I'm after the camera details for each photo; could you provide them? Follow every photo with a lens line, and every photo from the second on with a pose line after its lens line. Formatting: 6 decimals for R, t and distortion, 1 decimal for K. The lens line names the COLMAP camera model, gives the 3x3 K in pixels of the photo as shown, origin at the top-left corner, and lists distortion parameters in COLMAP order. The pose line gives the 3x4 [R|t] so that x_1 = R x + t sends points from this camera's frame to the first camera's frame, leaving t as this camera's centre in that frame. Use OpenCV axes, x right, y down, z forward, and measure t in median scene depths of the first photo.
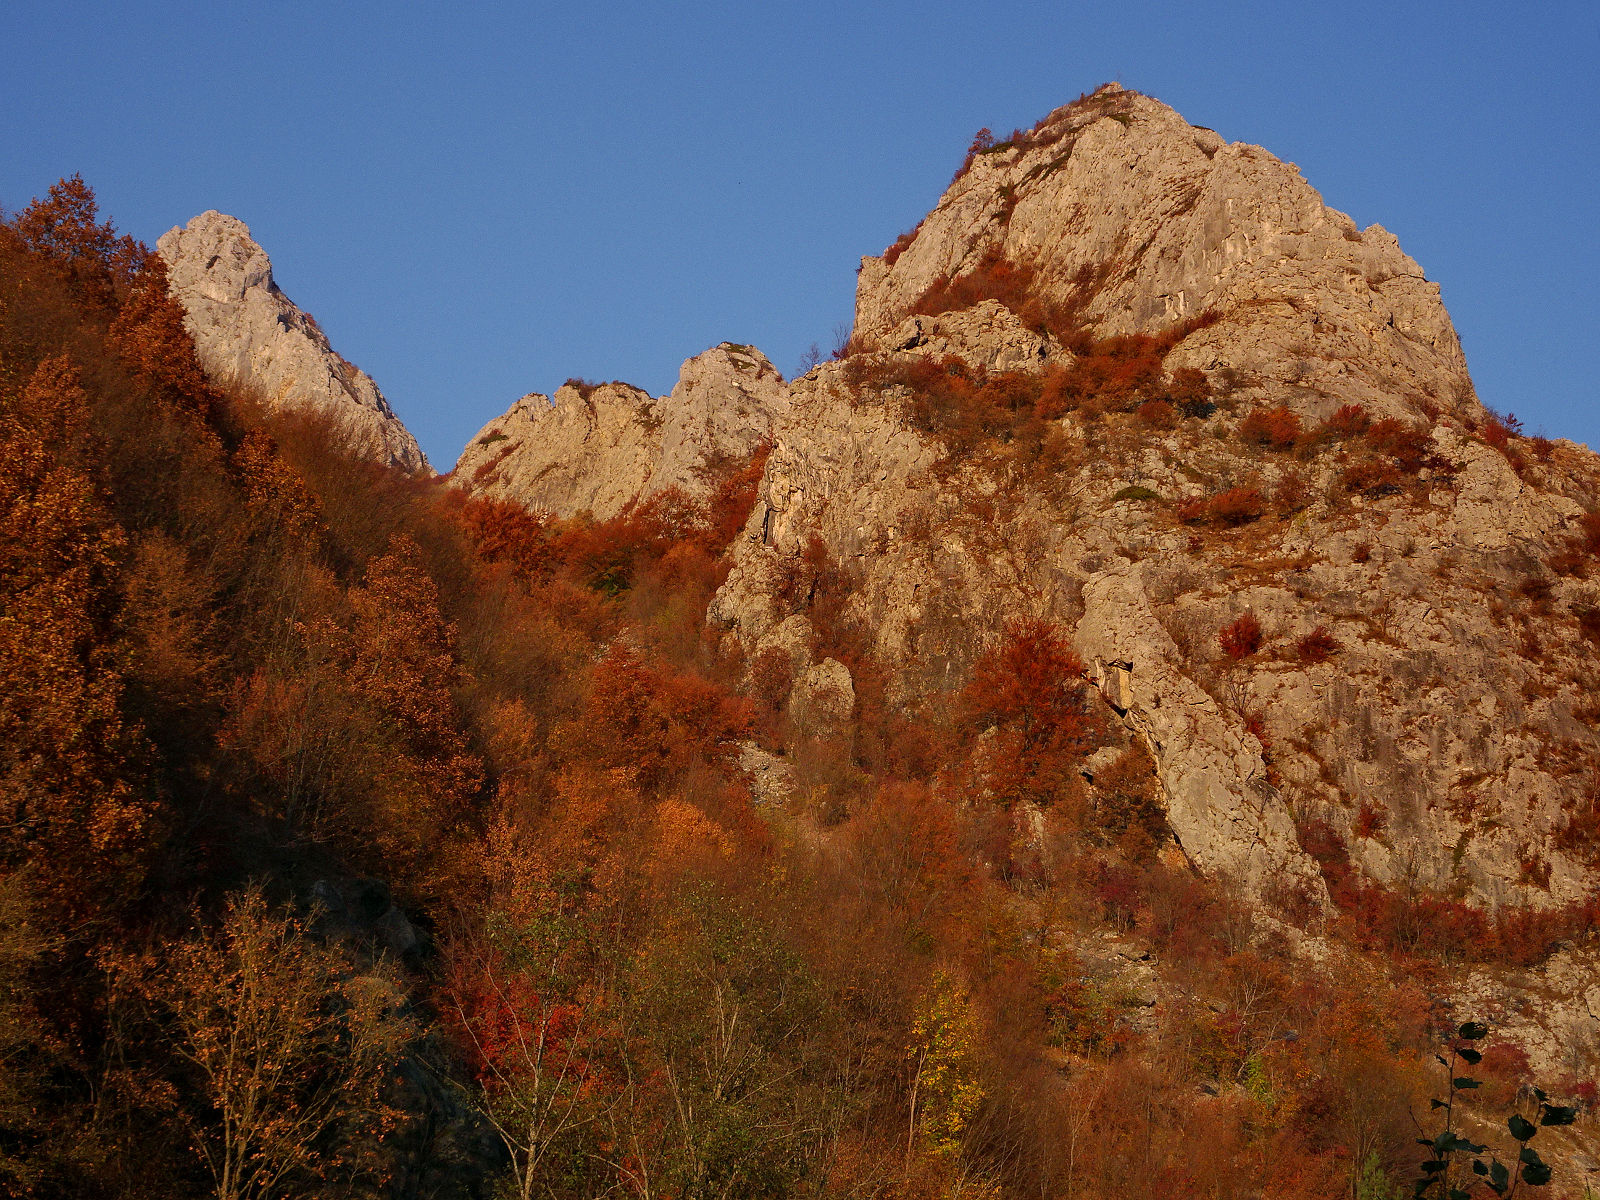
lens RADIAL K [[2642.0, 0, 797.3], [0, 2642.0, 602.8], [0, 0, 1]] dist [0.014952, 0.000000]
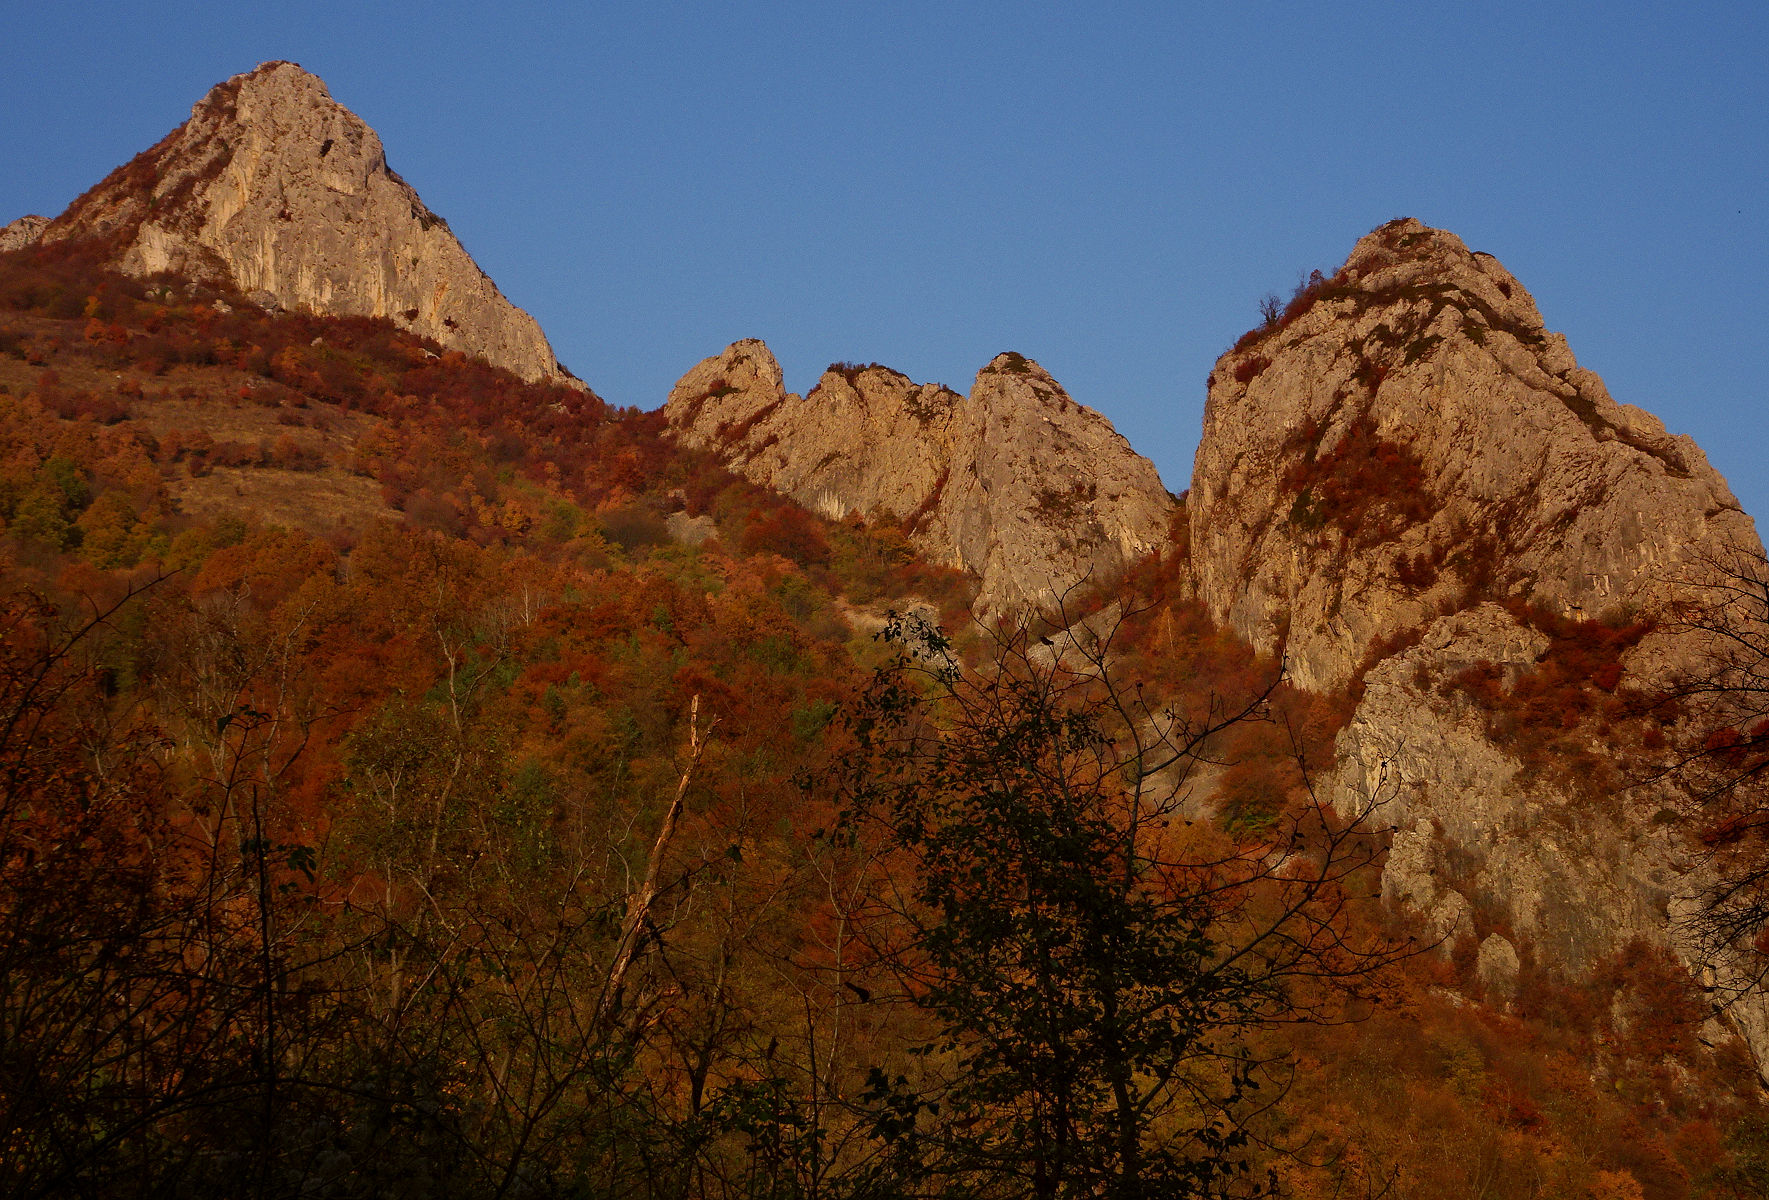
lens RADIAL K [[3407.7, 0, 887.5], [0, 3407.7, 596.5], [0, 0, 1]] dist [0.047694, 0.000000]
pose [[0.990005, -0.057617, 0.128728, -0.476972], [0.036039, 0.985791, 0.164062, -0.419372], [-0.136352, -0.157783, 0.978015, -0.763183]]
